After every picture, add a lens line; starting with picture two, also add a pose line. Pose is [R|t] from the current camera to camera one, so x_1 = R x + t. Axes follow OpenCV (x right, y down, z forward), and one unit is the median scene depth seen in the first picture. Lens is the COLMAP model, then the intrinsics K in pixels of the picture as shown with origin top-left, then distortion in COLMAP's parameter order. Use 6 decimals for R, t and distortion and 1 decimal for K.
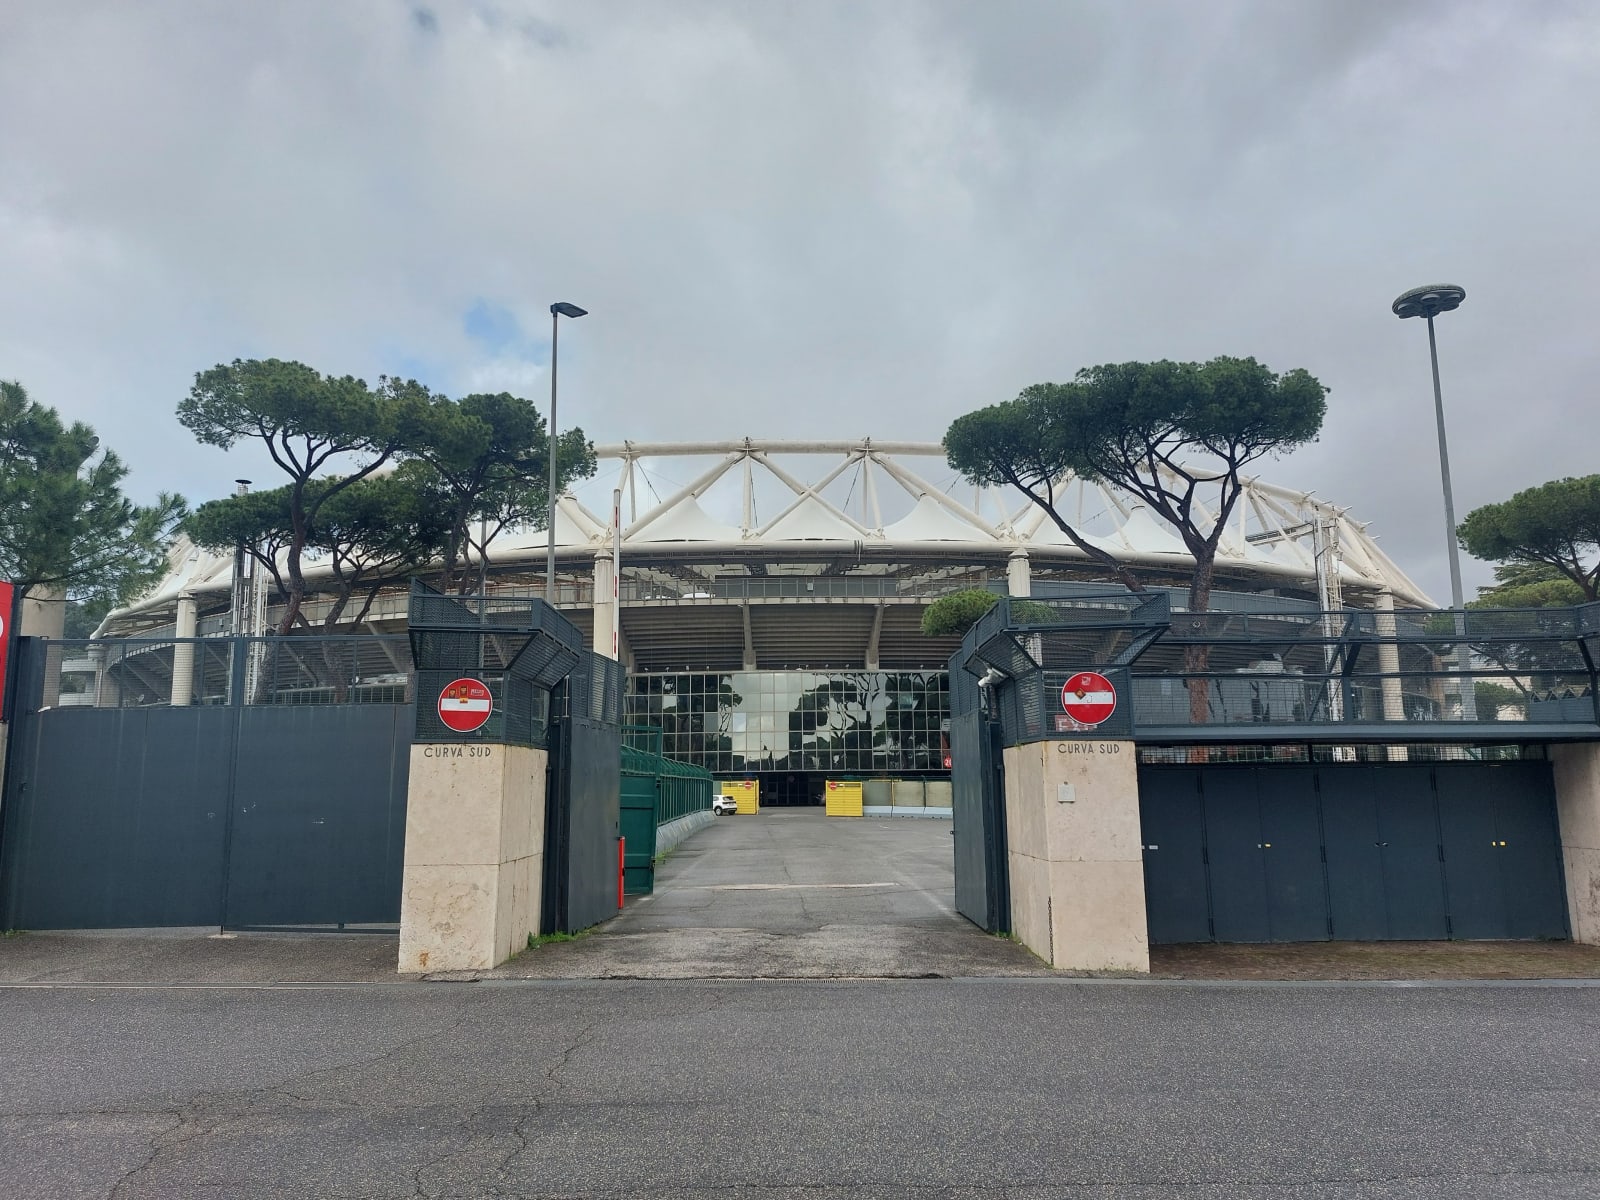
lens RADIAL K [[1162.0, 0, 767.6], [0, 1162.0, 588.6], [0, 0, 1]] dist [0.083454, -0.080397]
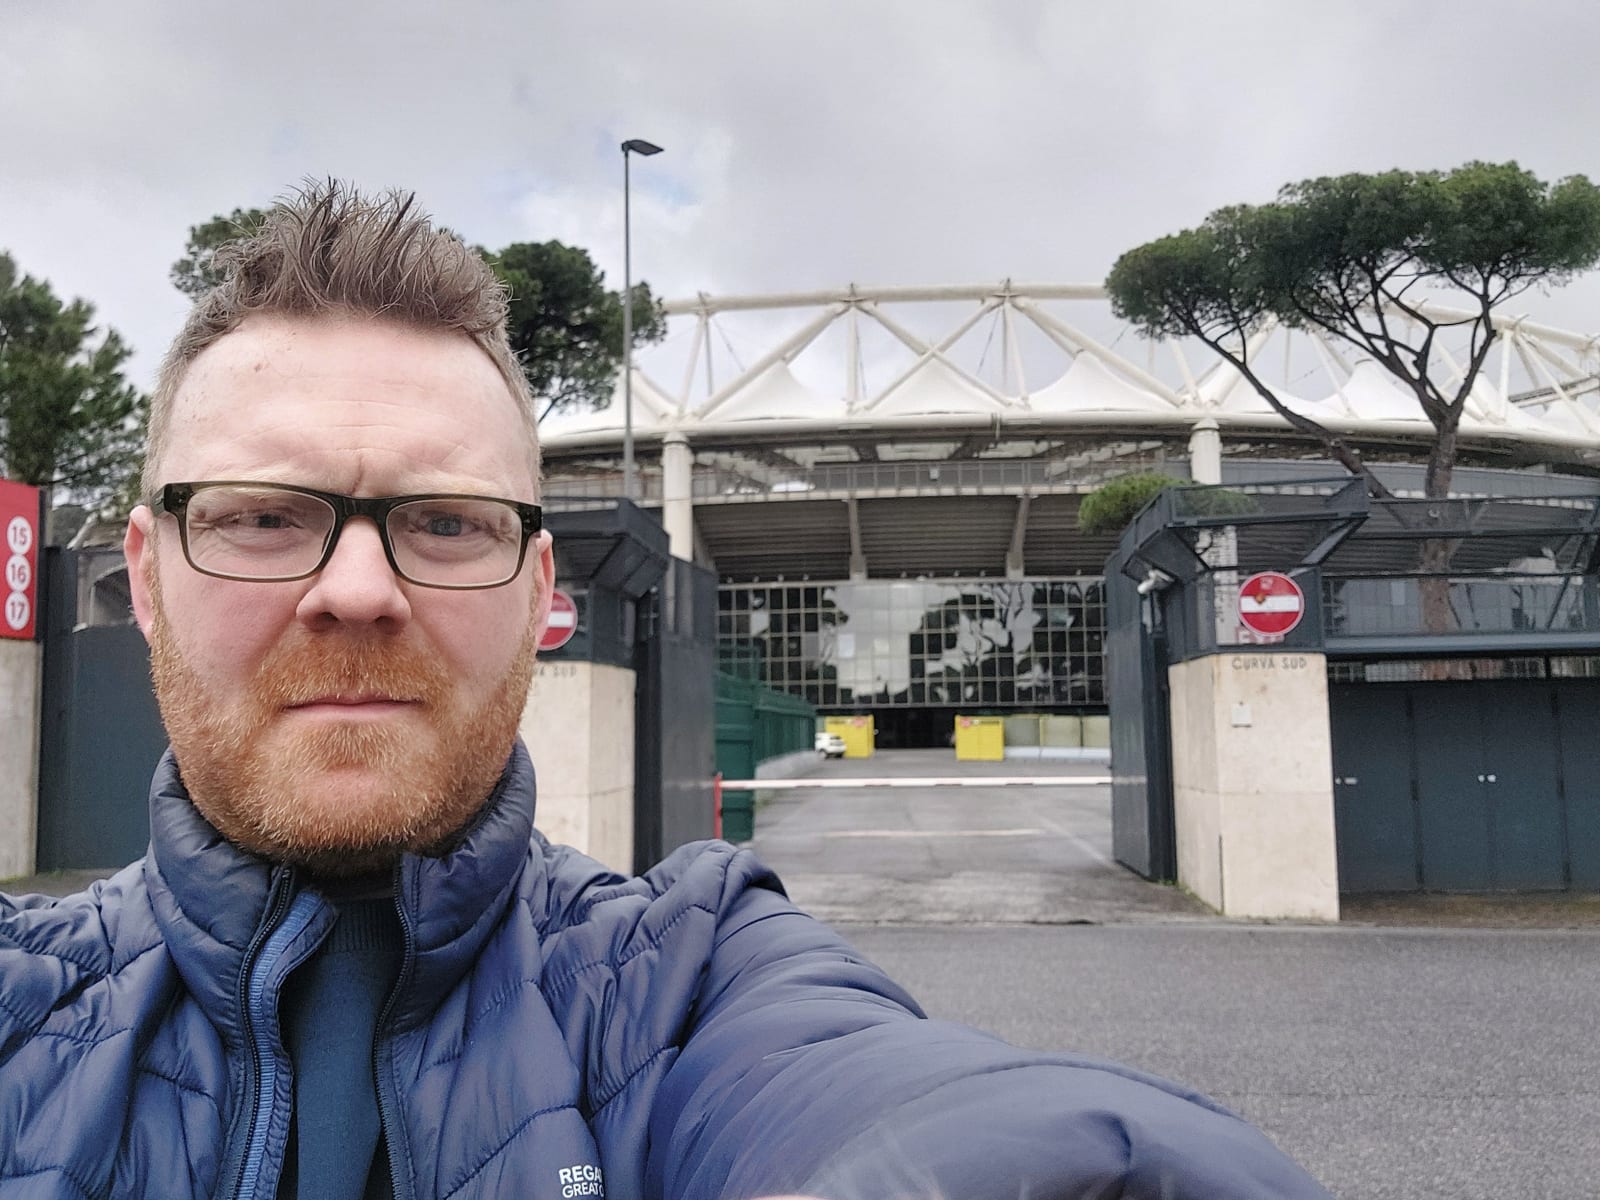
lens RADIAL K [[1171.8, 0, 828.8], [0, 1171.8, 582.0], [0, 0, 1]] dist [0.082663, -0.082188]
pose [[0.998241, -0.012335, -0.057989, 0.010237], [0.016934, 0.996691, 0.079502, 0.006992], [0.056816, -0.080344, 0.995147, 0.195628]]
